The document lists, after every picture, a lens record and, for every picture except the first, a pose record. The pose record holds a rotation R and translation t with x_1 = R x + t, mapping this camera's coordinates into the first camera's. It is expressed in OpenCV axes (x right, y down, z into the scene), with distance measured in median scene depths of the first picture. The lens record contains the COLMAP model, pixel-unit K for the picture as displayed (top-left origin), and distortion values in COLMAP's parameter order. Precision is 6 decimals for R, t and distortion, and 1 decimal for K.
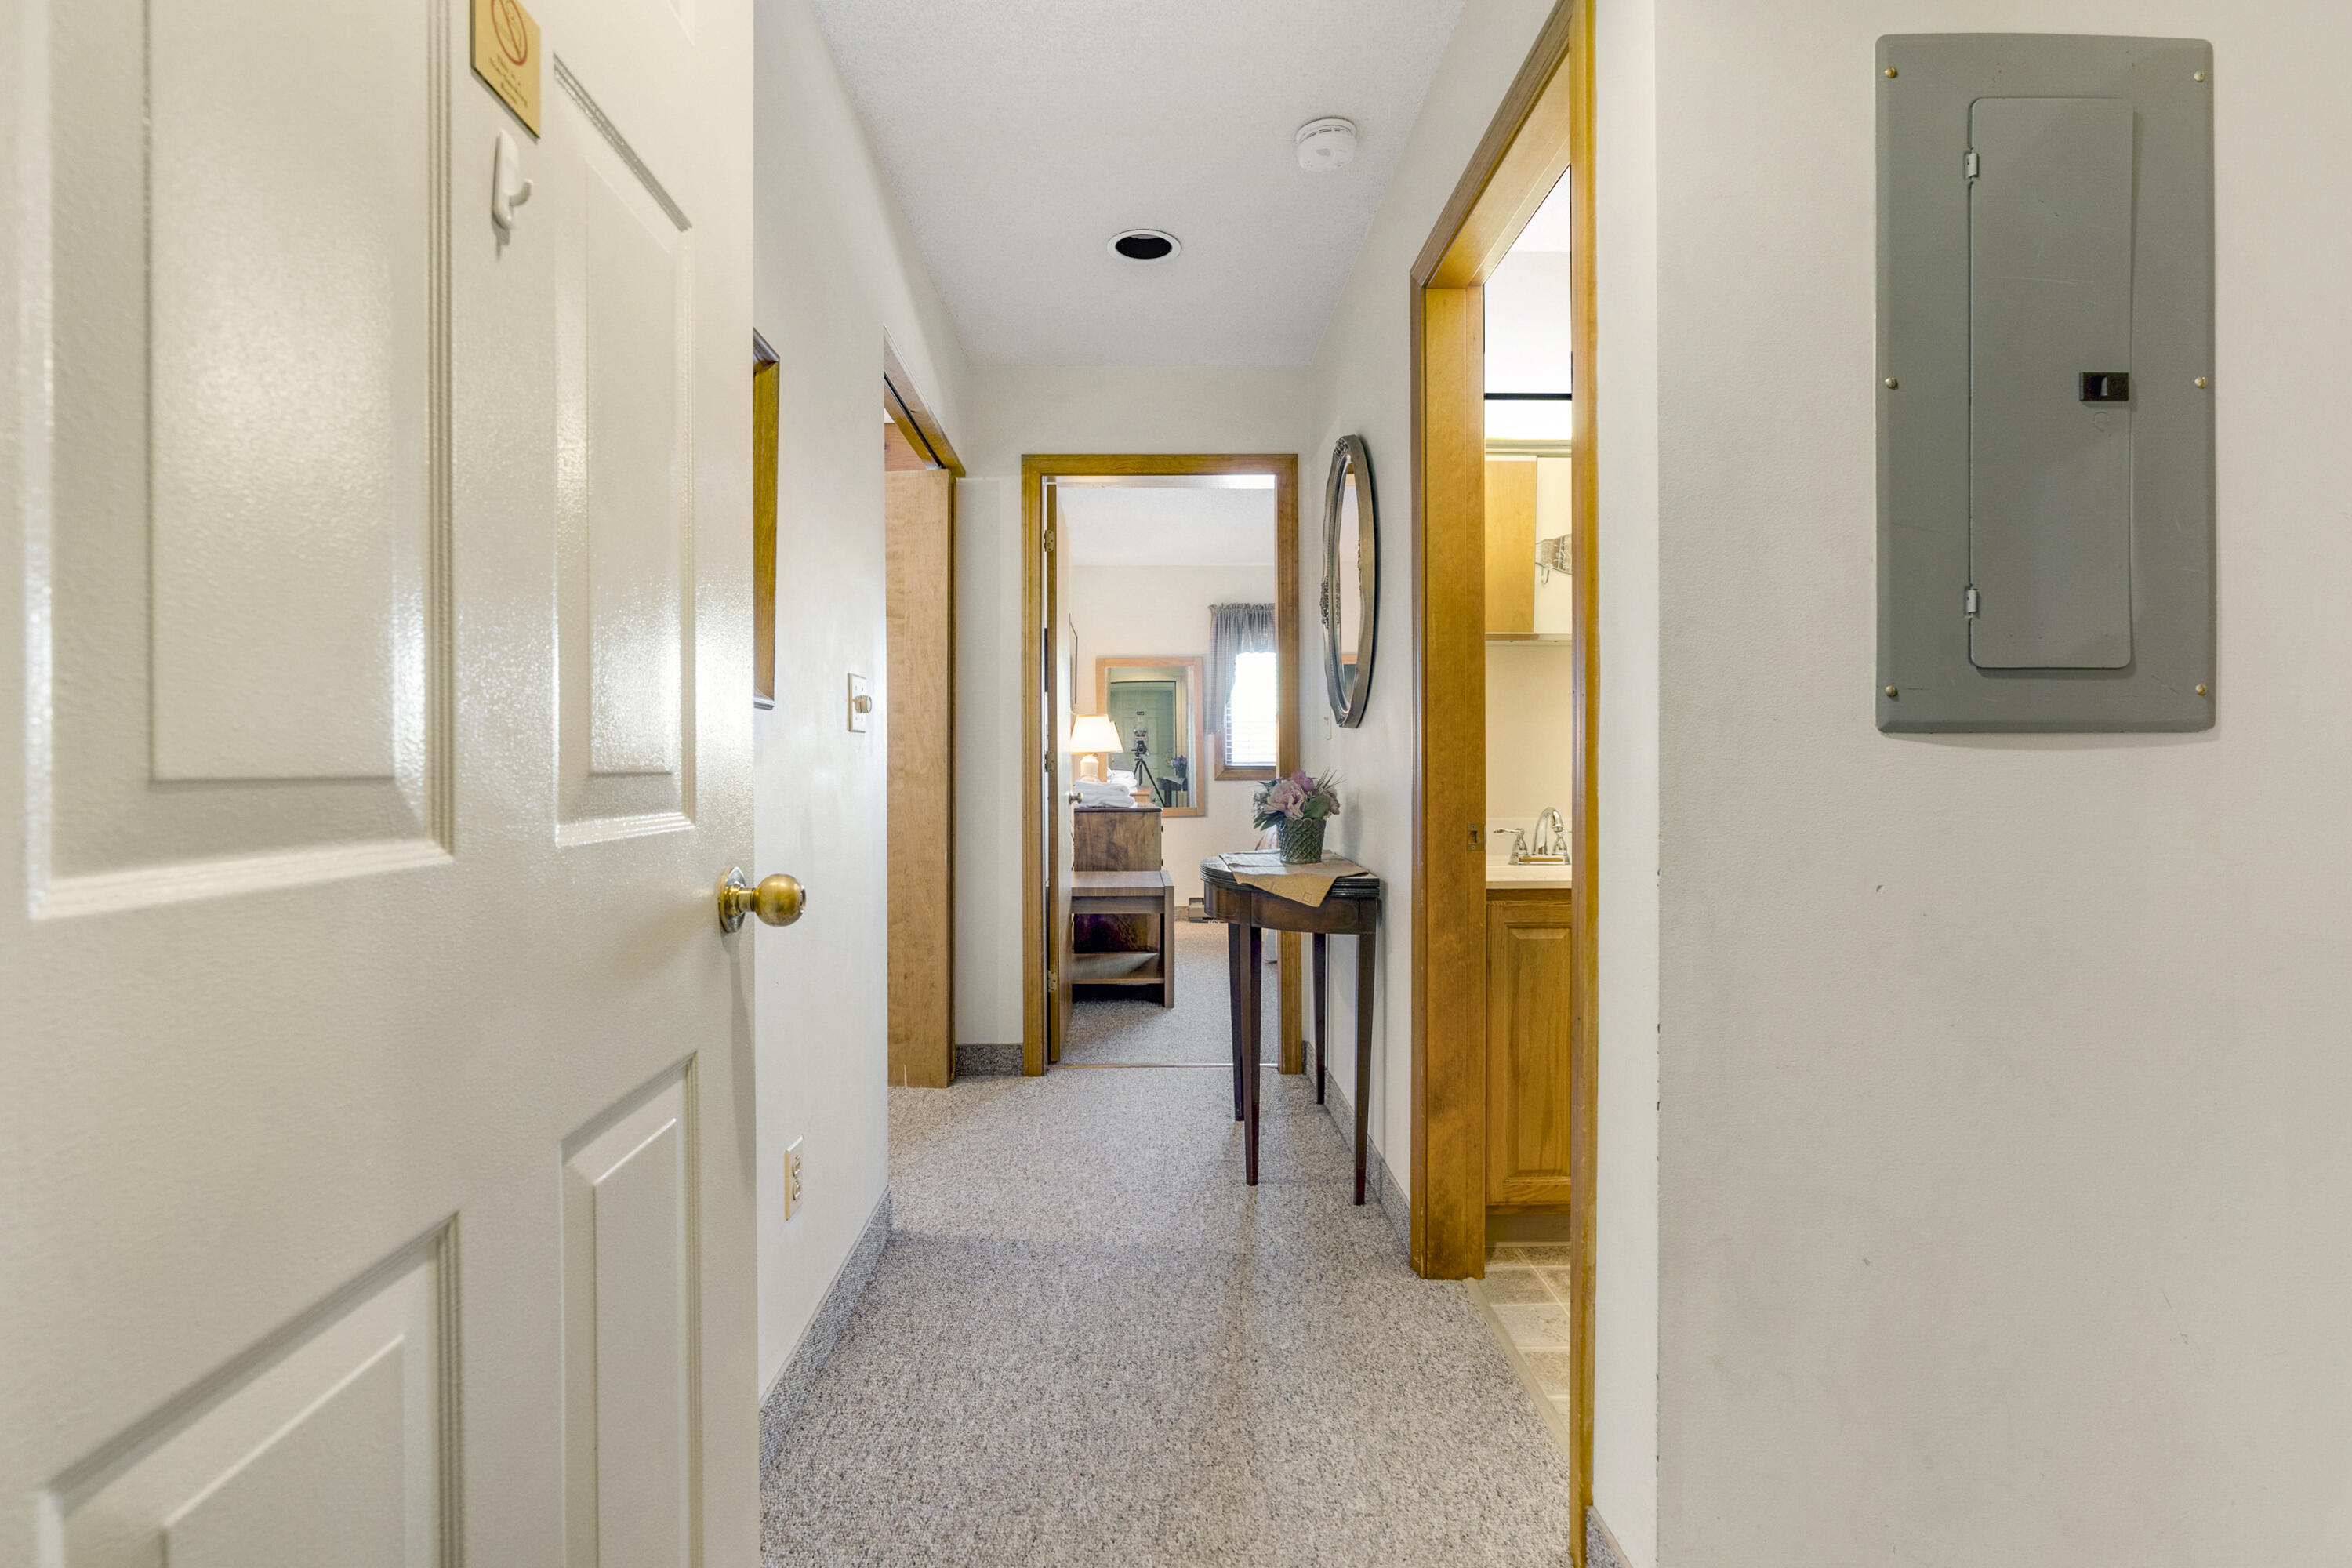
lens RADIAL K [[1061.7, 0, 1178.2], [0, 1061.7, 765.3], [0, 0, 1]] dist [-0.012251, 0.004569]
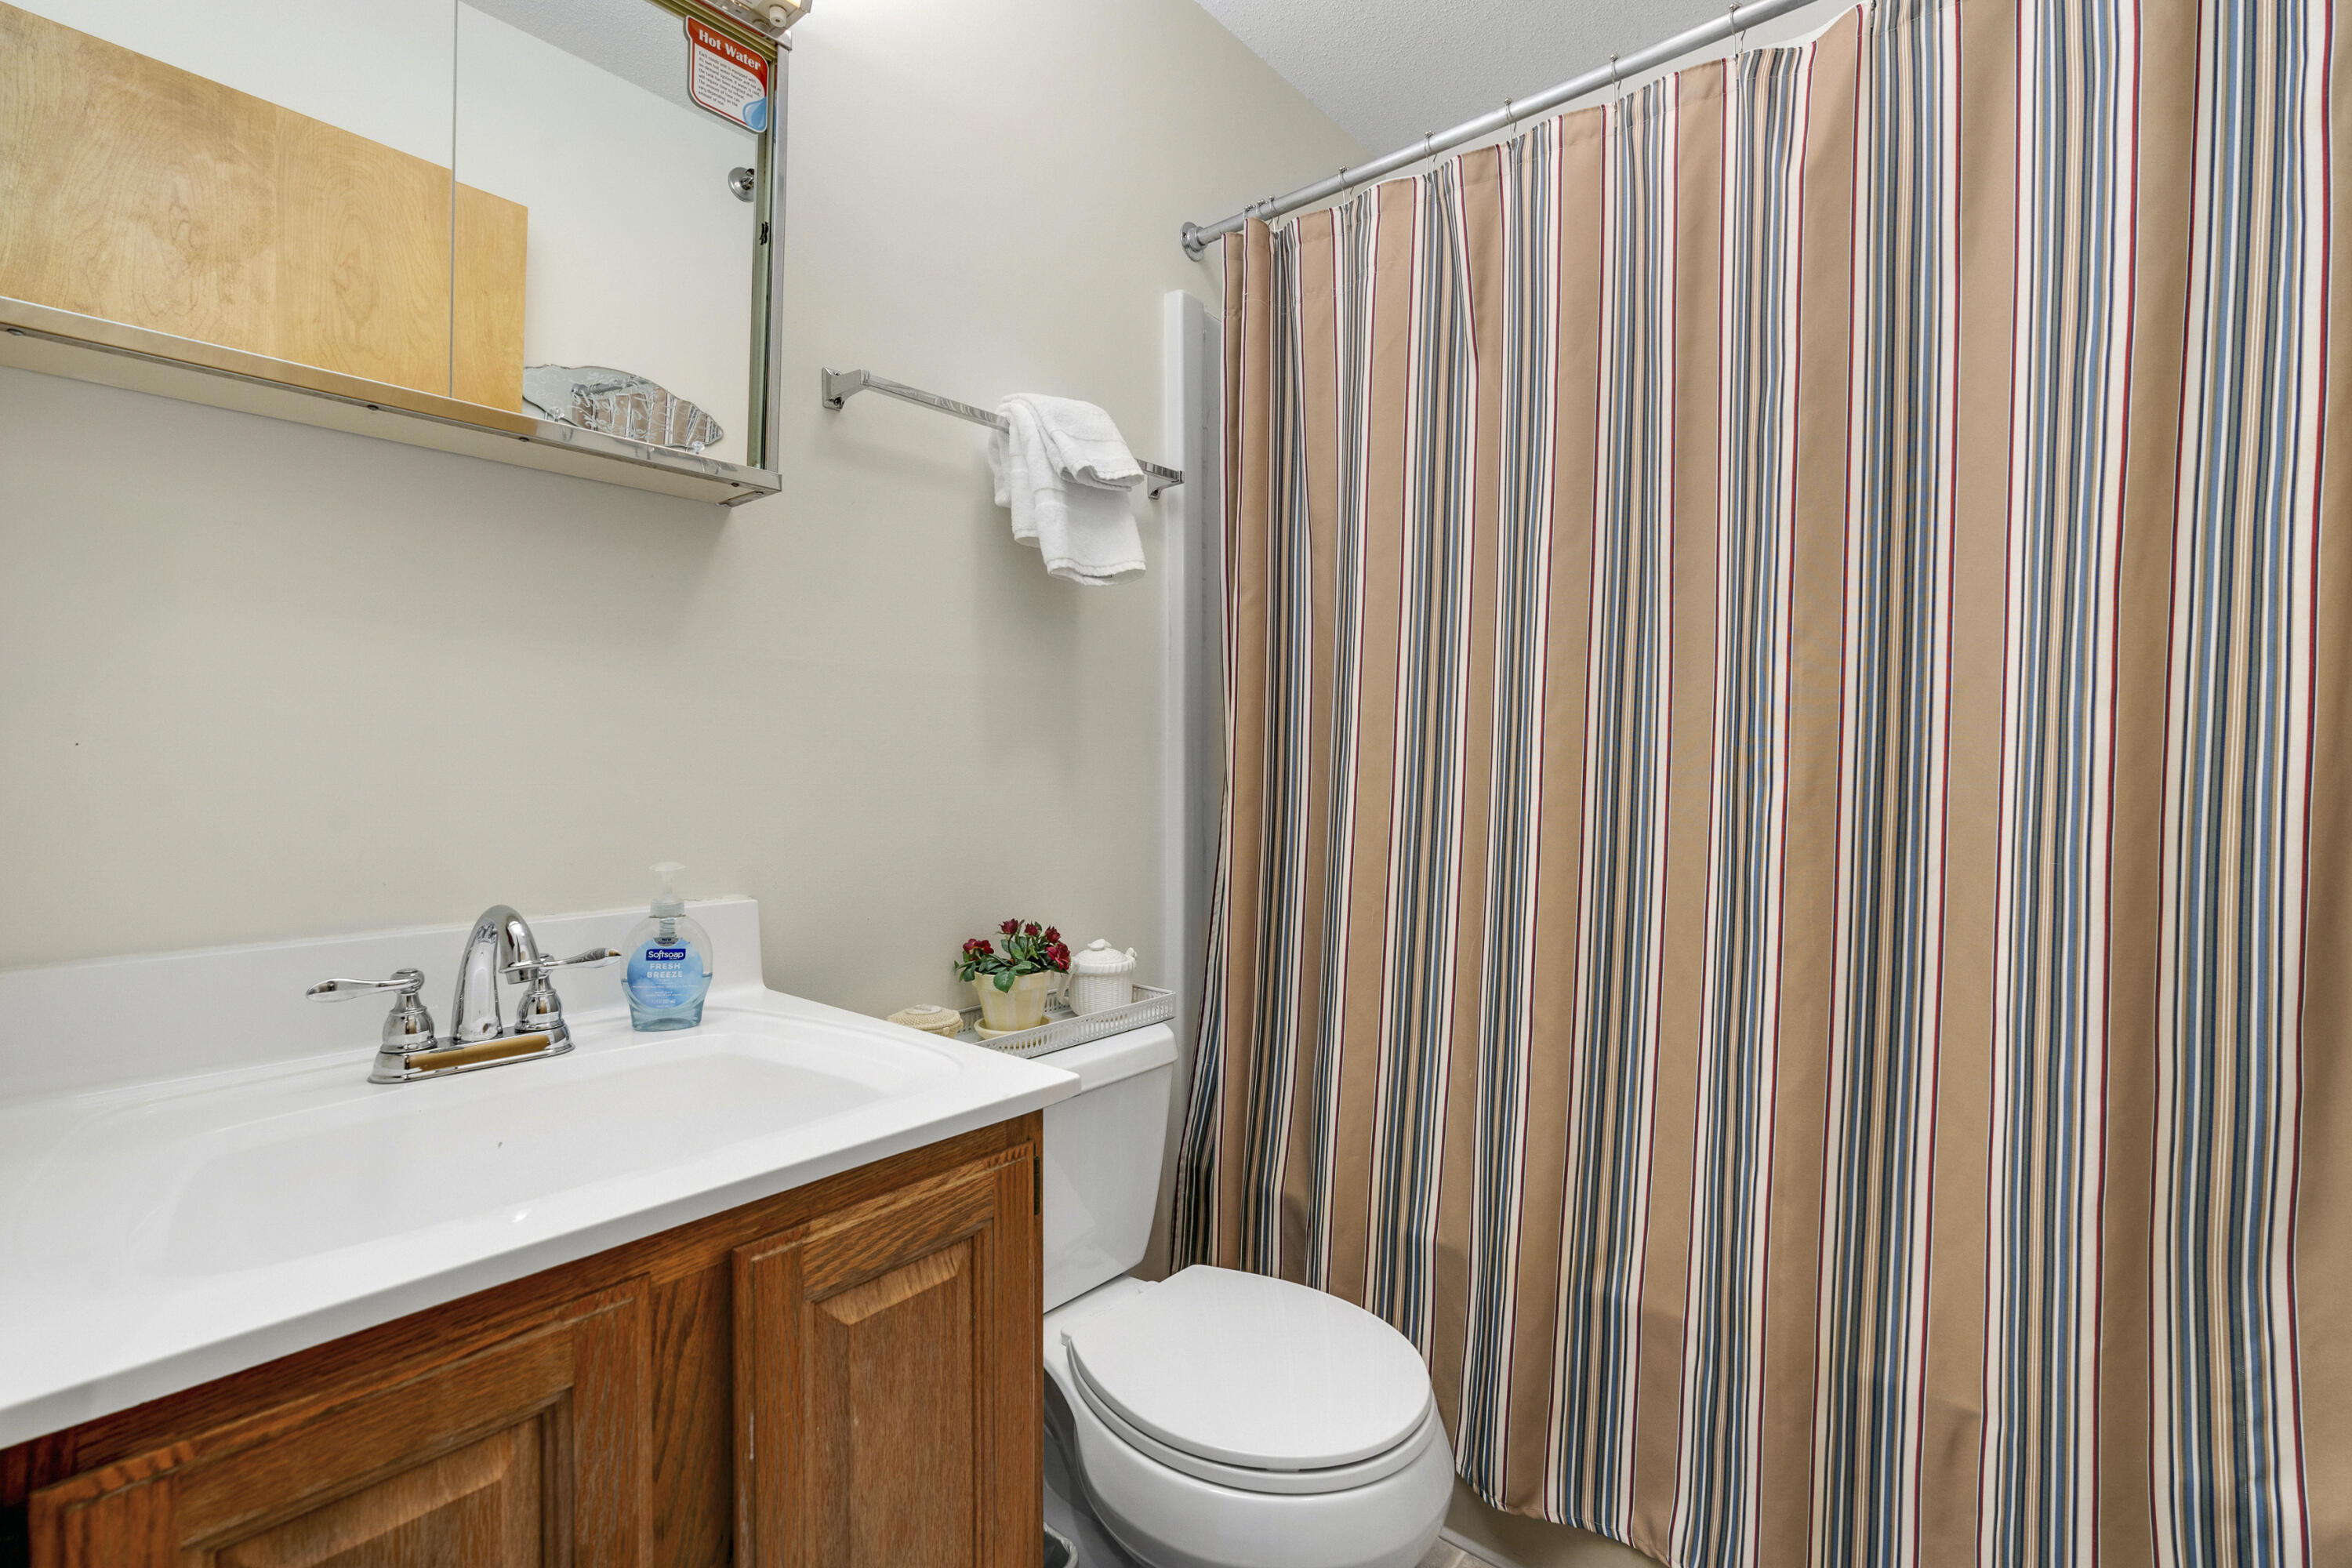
lens RADIAL K [[1061.7, 0, 1178.2], [0, 1061.7, 765.3], [0, 0, 1]] dist [-0.012251, 0.004569]
pose [[0.665792, -0.000662, 0.746137, 0.236404], [0.008223, 0.999945, -0.006450, -0.002293], [-0.746092, 0.010430, 0.665761, 0.595666]]
